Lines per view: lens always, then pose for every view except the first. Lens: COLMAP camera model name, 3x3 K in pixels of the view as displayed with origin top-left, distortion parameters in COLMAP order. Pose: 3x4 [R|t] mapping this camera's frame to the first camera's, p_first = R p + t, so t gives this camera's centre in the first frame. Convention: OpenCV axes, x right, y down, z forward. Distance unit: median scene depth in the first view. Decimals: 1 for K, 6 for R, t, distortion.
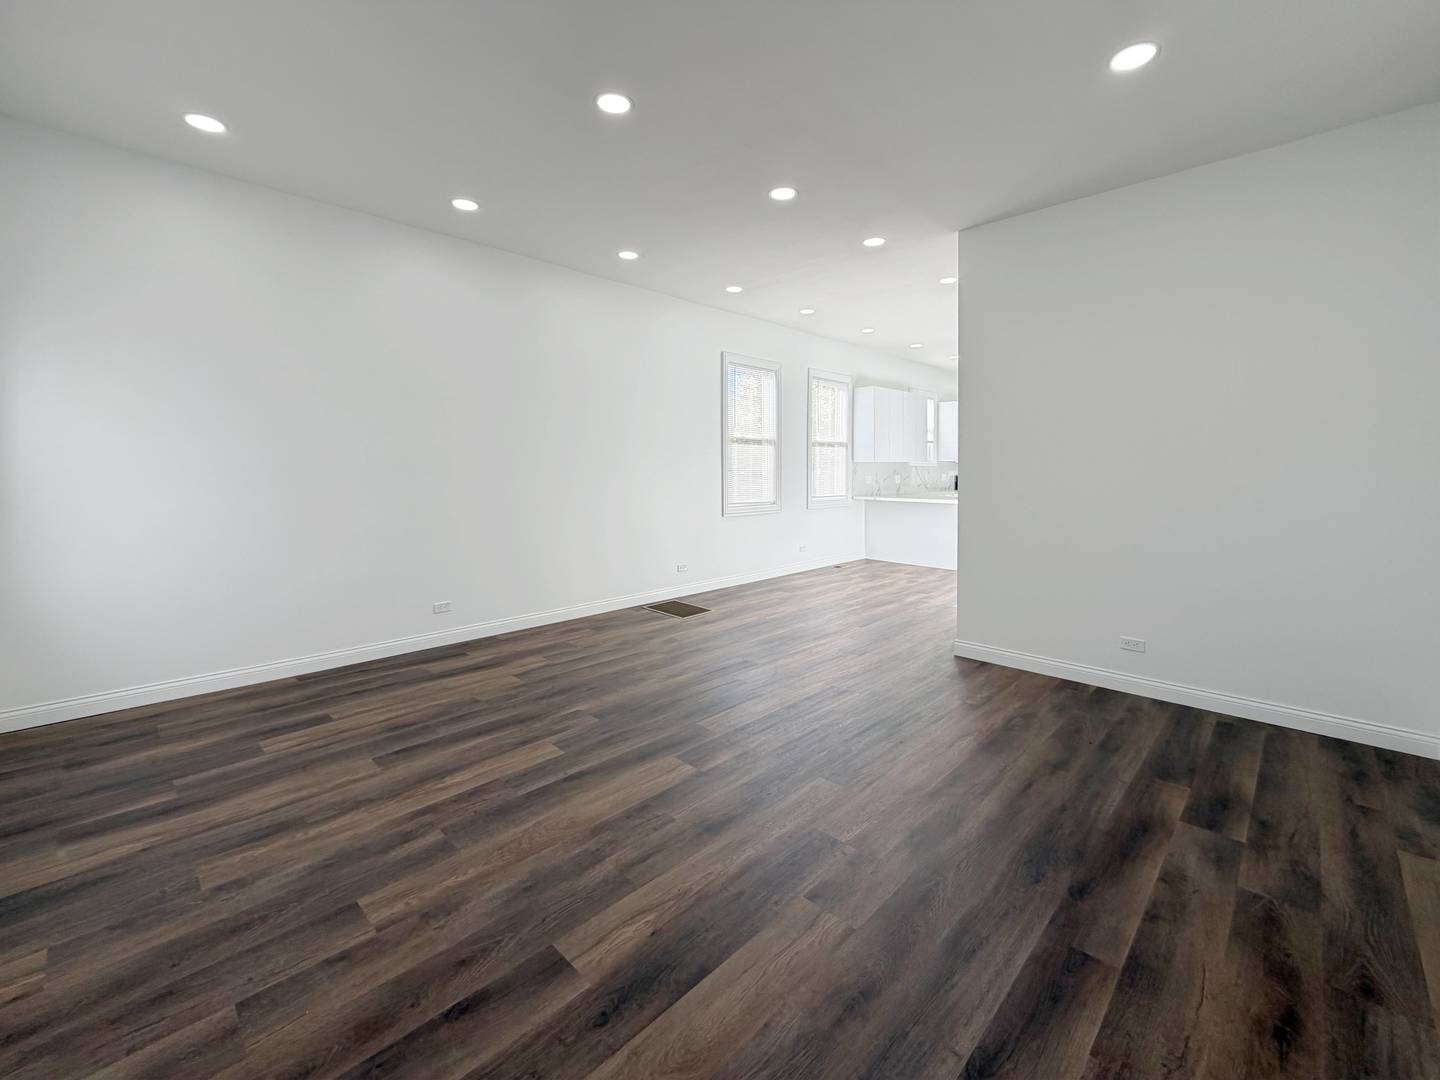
lens RADIAL K [[600.2, 0, 720.0], [0, 600.2, 540.0], [0, 0, 1]] dist [-0.000678, 0.000209]
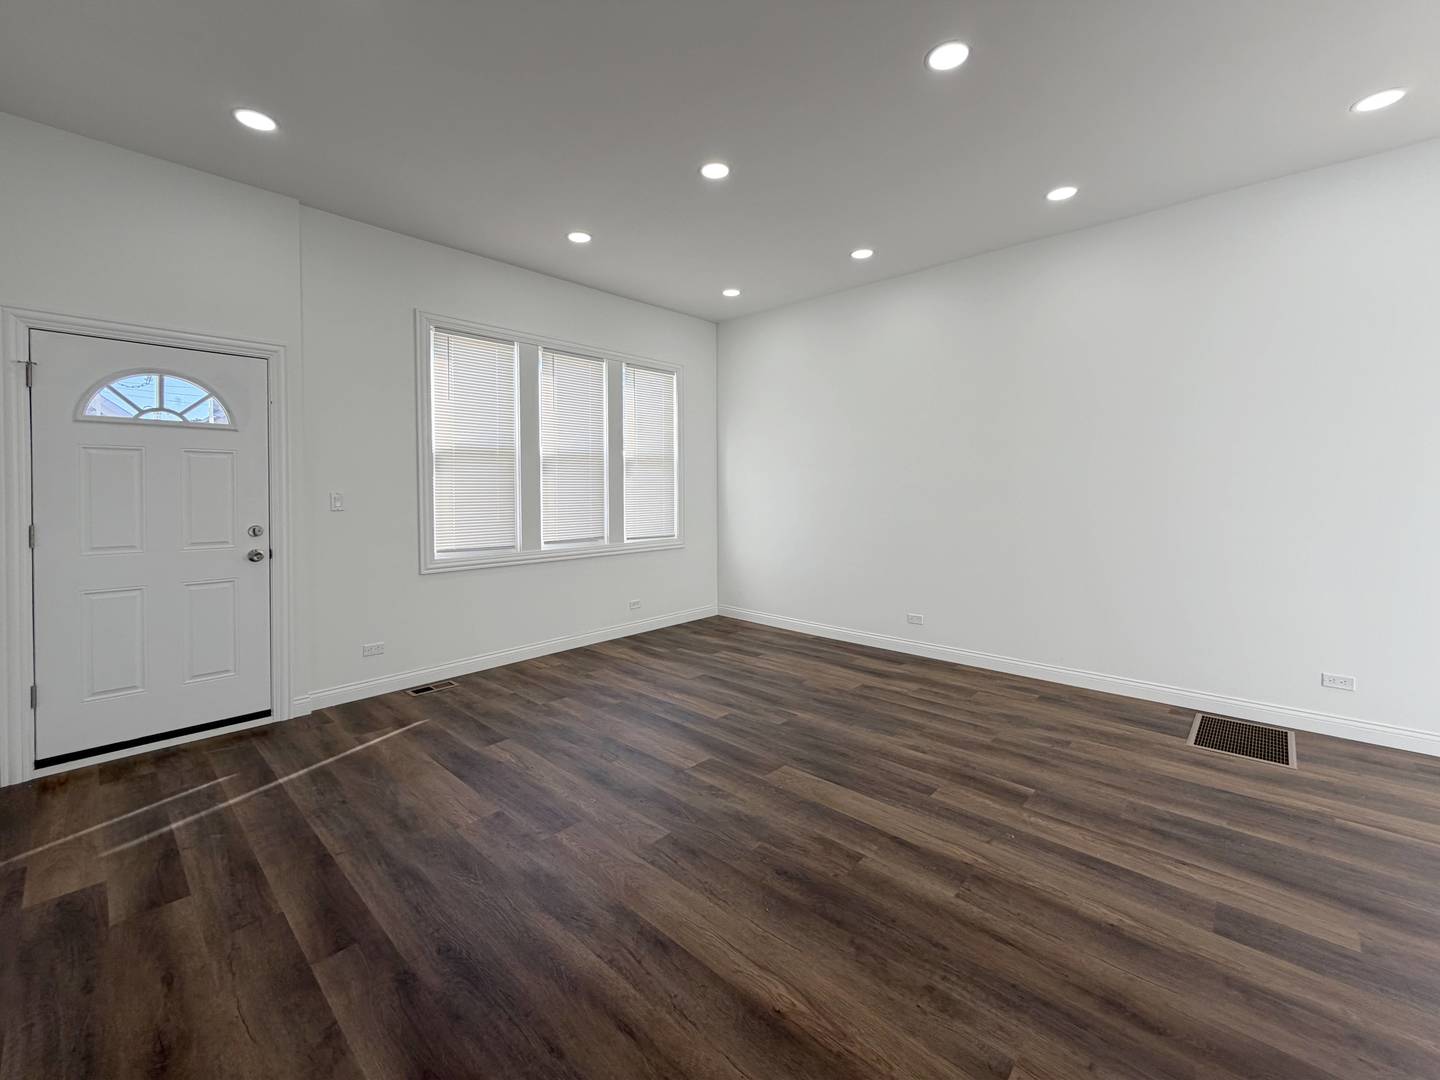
lens RADIAL K [[600.2, 0, 720.0], [0, 600.2, 540.0], [0, 0, 1]] dist [-0.000678, 0.000209]
pose [[0.026769, 0.080538, -0.996392, 1.519968], [-0.123644, 0.989362, 0.076648, -0.183385], [0.991965, 0.121146, 0.036442, 1.431508]]
